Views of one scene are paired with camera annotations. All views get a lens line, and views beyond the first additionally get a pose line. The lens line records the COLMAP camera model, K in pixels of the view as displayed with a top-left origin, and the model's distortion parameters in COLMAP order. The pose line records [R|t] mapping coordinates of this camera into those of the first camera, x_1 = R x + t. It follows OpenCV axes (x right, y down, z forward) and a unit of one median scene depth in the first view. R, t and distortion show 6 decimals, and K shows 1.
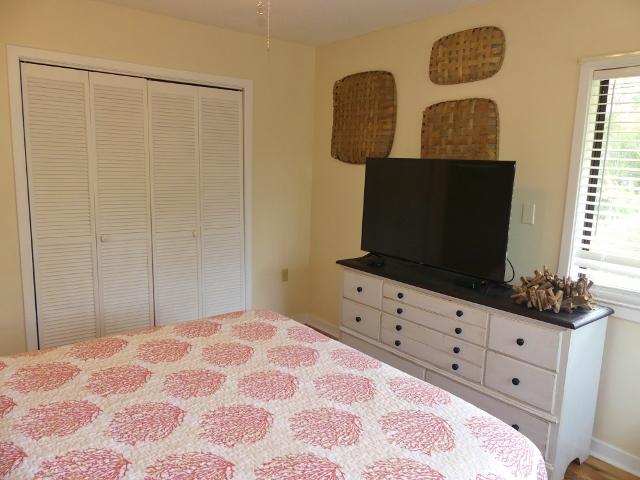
lens RADIAL K [[483.5, 0, 322.3], [0, 483.5, 241.8], [0, 0, 1]] dist [-0.015383, -0.001458]
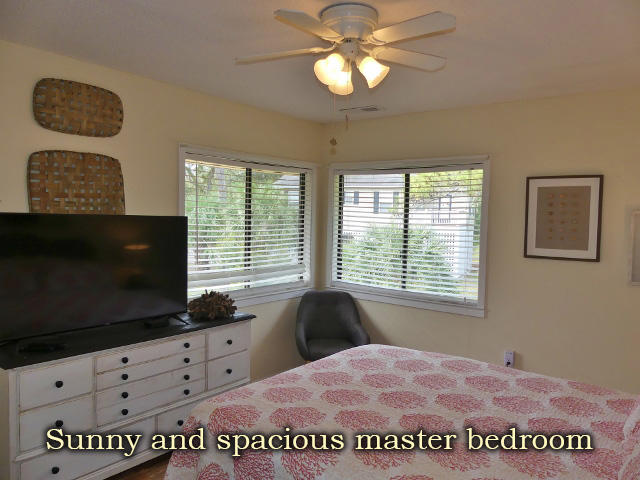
lens RADIAL K [[483.5, 0, 322.3], [0, 483.5, 241.8], [0, 0, 1]] dist [-0.015383, -0.001458]
pose [[-0.241699, -0.087868, 0.966365, -1.135276], [0.122060, 0.985228, 0.120112, -0.251682], [-0.962644, 0.146985, -0.227404, 1.128452]]
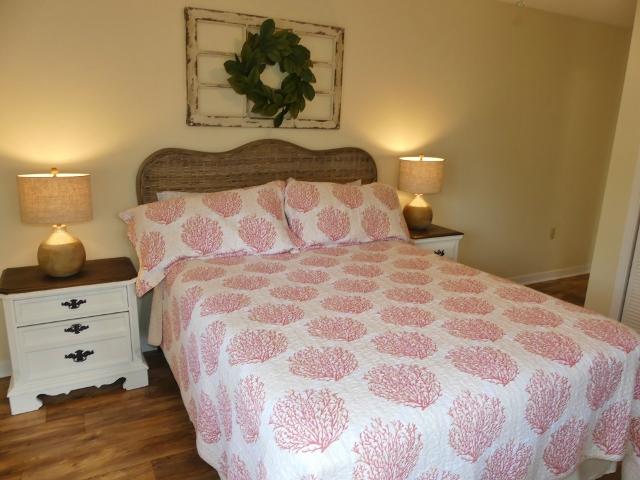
lens RADIAL K [[483.5, 0, 322.3], [0, 483.5, 241.8], [0, 0, 1]] dist [-0.015383, -0.001458]
pose [[-0.191162, 0.197572, -0.961469, 0.798027], [-0.197377, 0.951787, 0.234826, -0.087804], [0.961509, 0.234661, -0.142949, 0.718588]]
